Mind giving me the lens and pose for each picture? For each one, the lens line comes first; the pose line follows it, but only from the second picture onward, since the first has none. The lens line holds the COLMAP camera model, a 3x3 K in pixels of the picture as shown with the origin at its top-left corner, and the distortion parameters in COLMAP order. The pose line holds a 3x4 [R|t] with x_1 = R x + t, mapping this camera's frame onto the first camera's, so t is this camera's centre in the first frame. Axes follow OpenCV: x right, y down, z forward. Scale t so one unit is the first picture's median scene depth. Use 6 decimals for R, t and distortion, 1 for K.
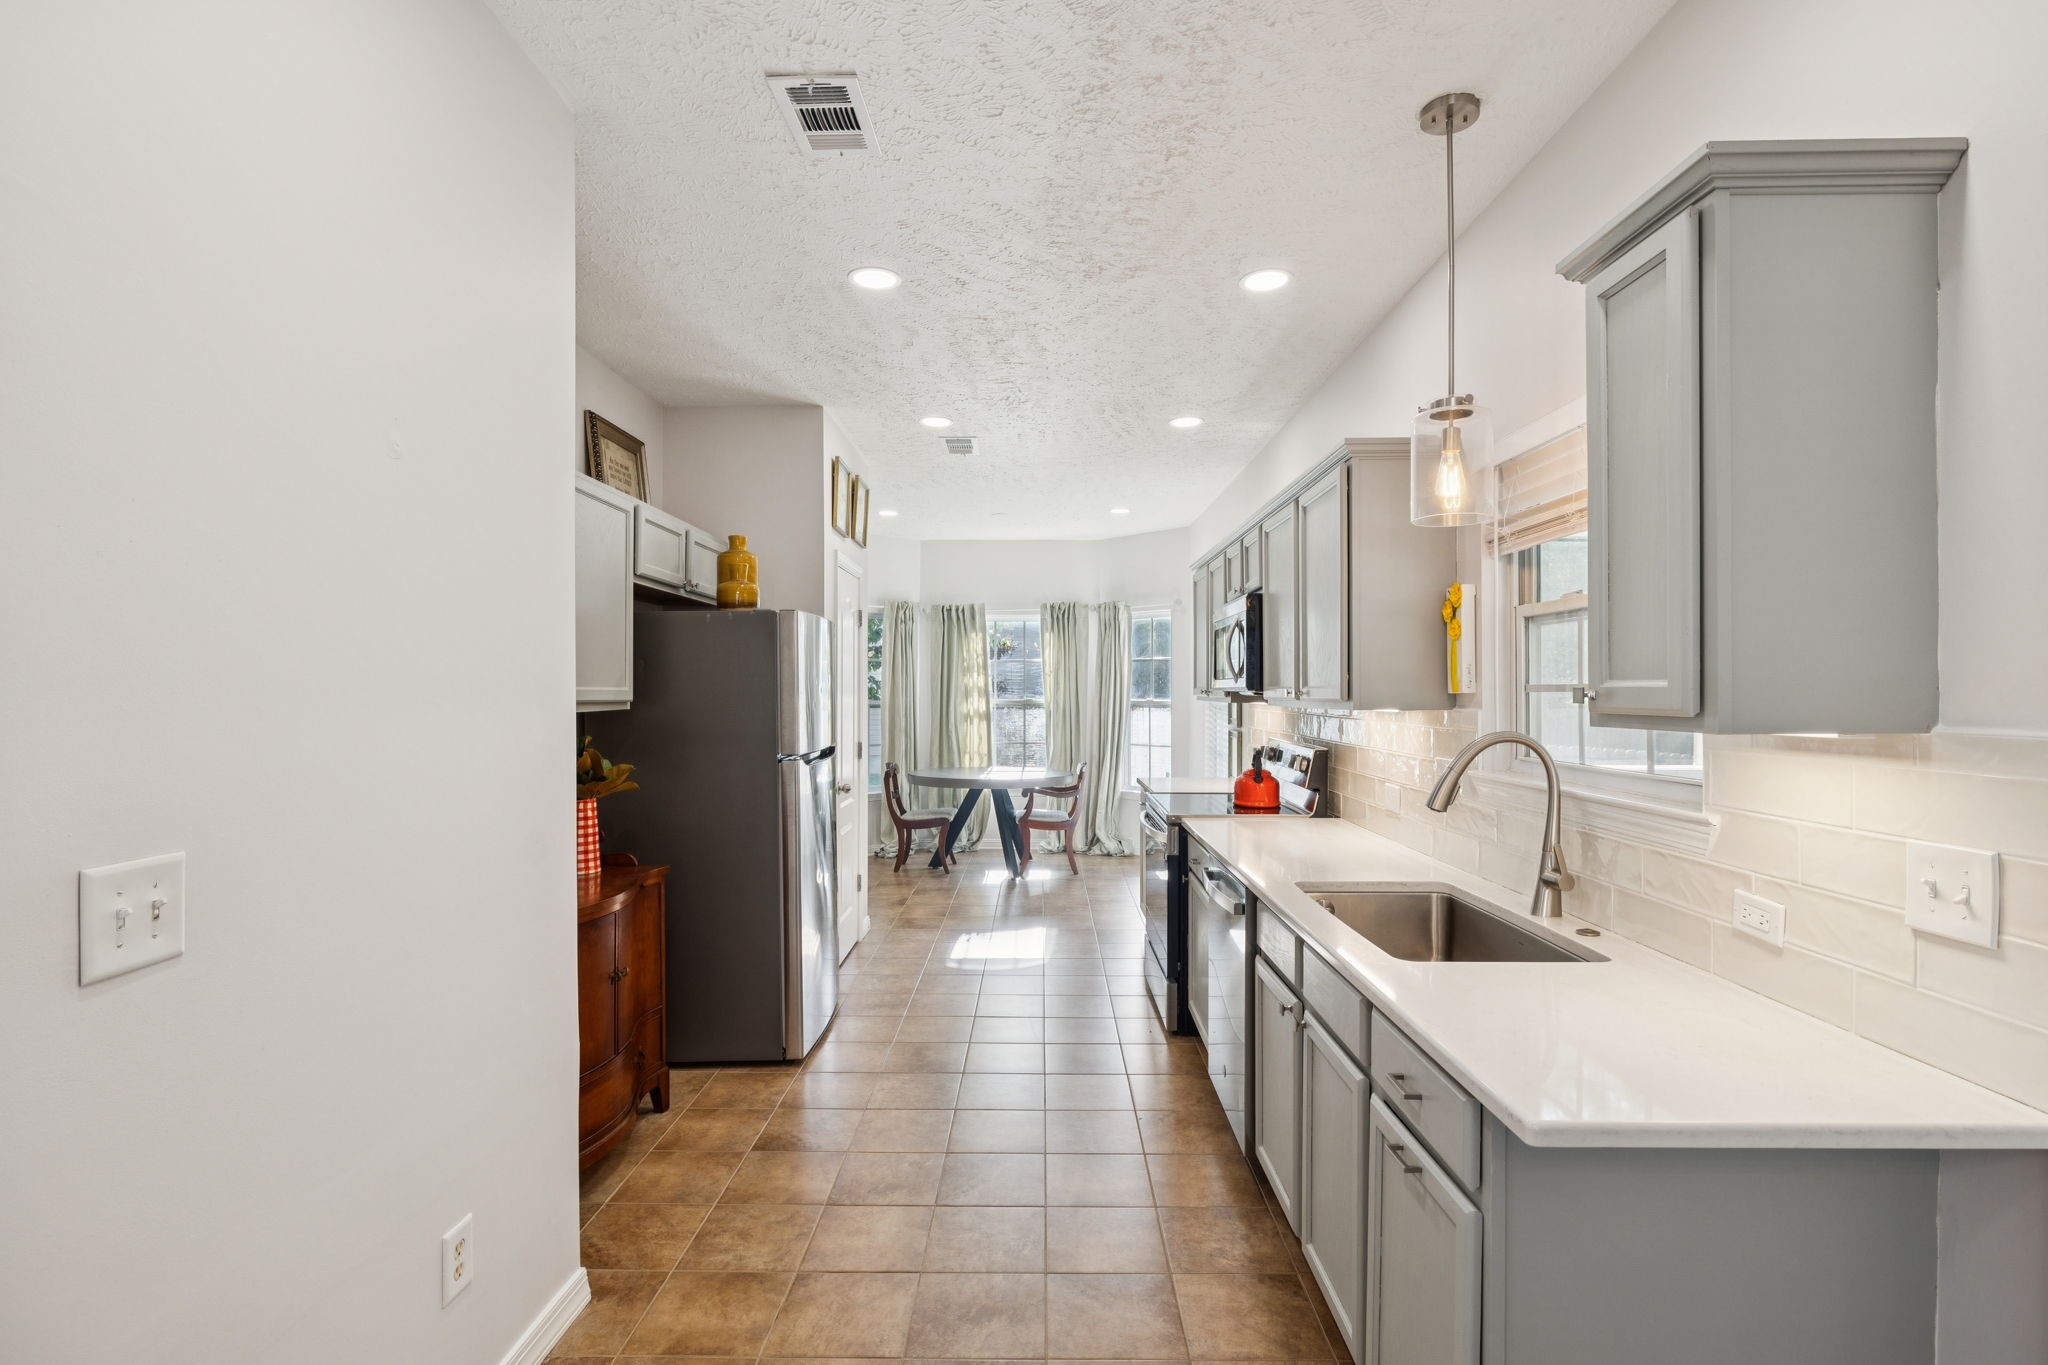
lens RADIAL K [[924.6, 0, 1027.0], [0, 924.6, 684.3], [0, 0, 1]] dist [-0.003245, 0.000282]
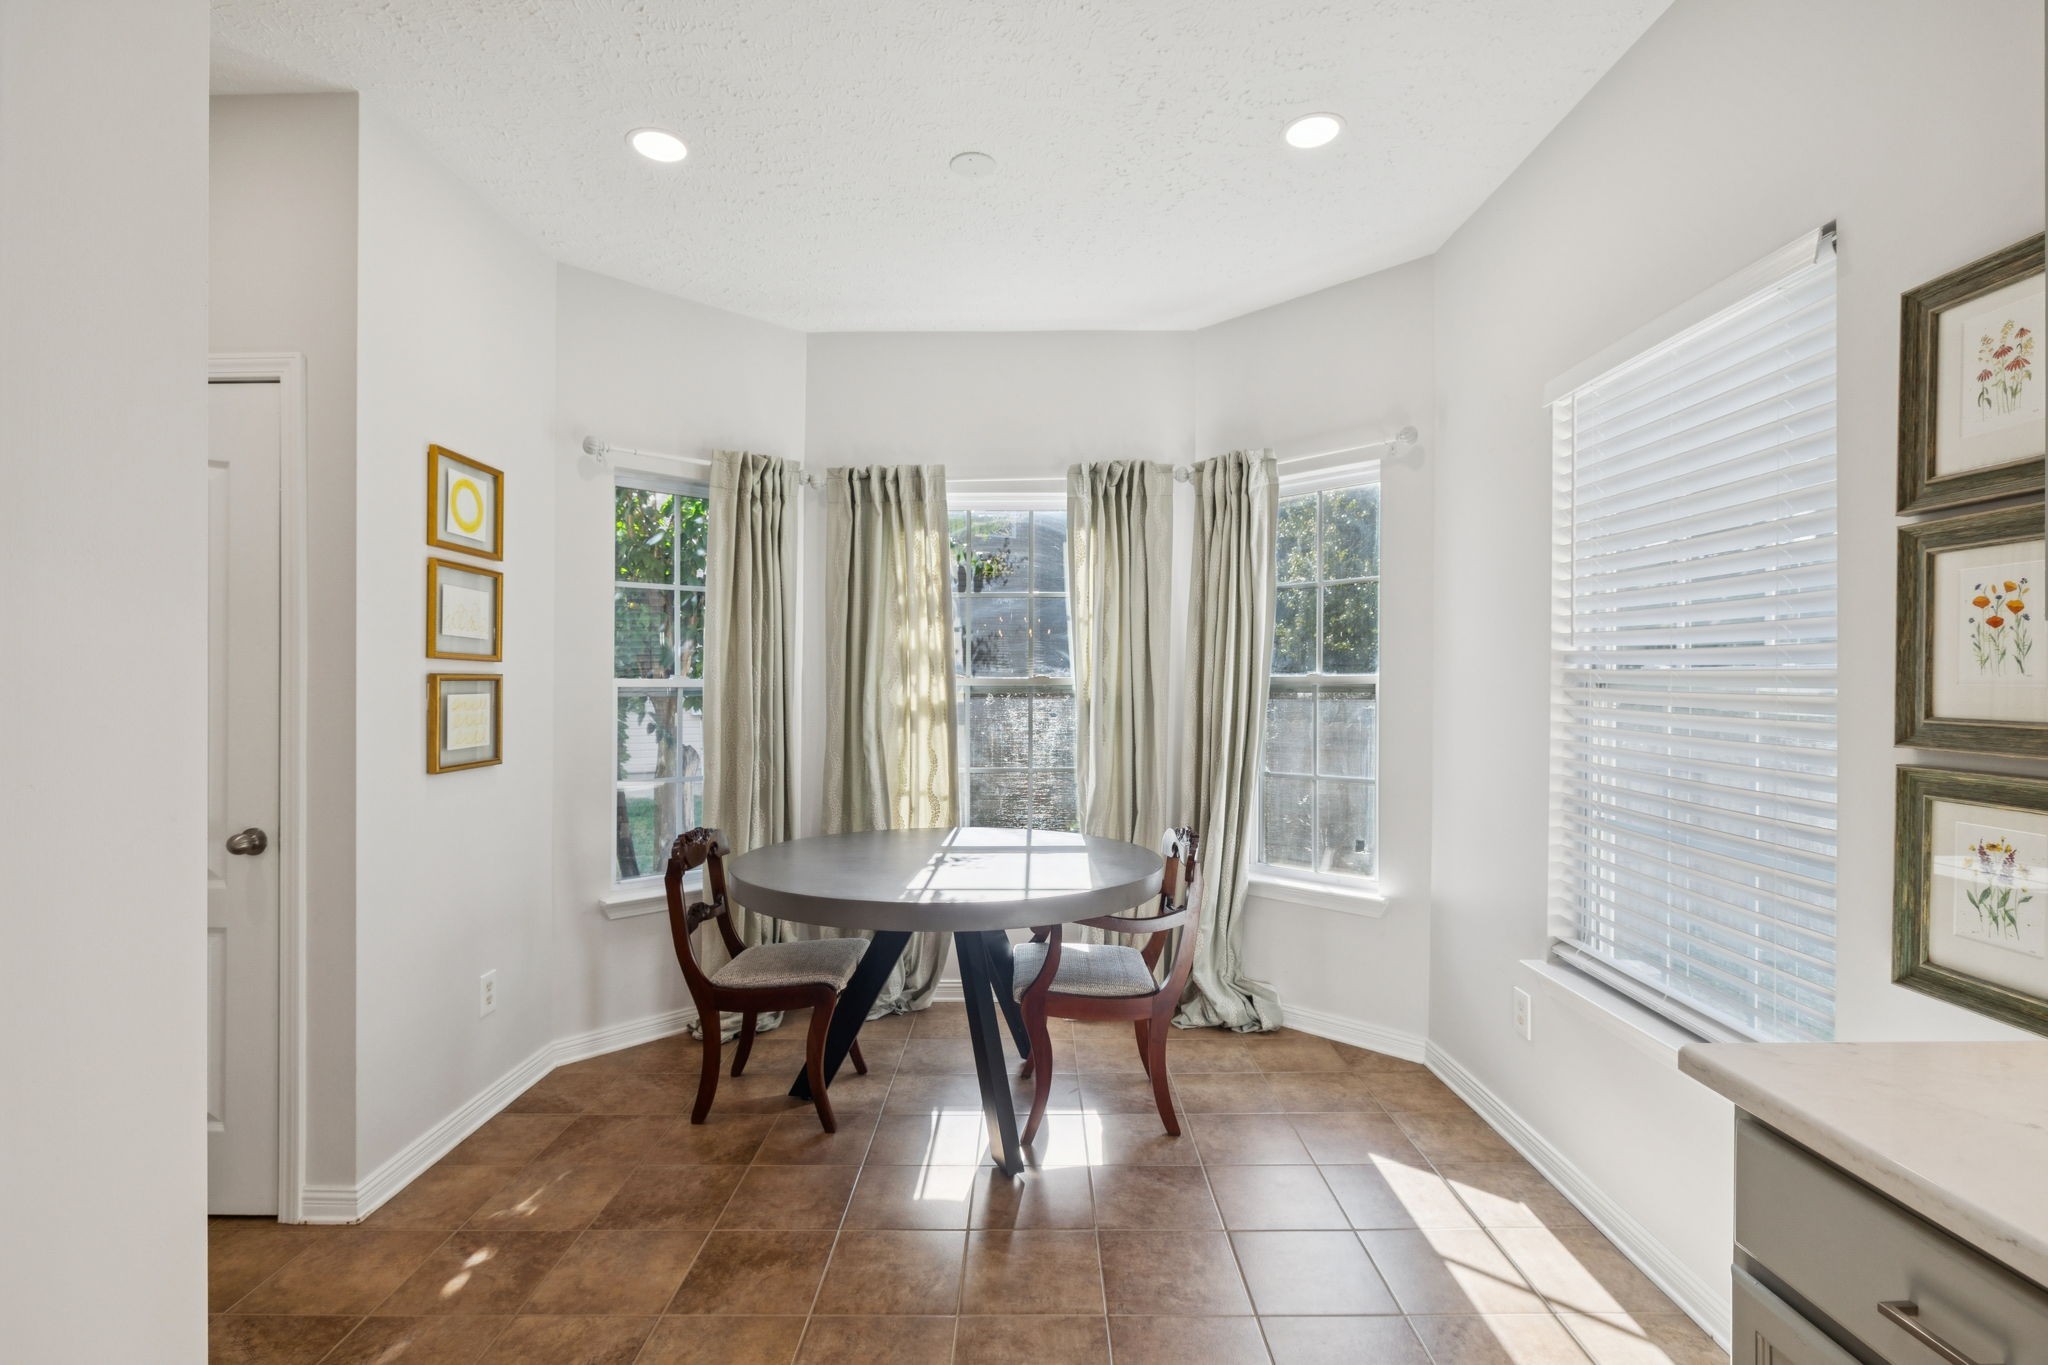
lens RADIAL K [[924.6, 0, 1027.0], [0, 924.6, 684.3], [0, 0, 1]] dist [-0.003245, 0.000282]
pose [[0.999973, 0.001850, 0.007044, -0.008197], [-0.001885, 0.999986, 0.004998, 0.018141], [-0.007035, -0.005011, 0.999963, 0.550938]]
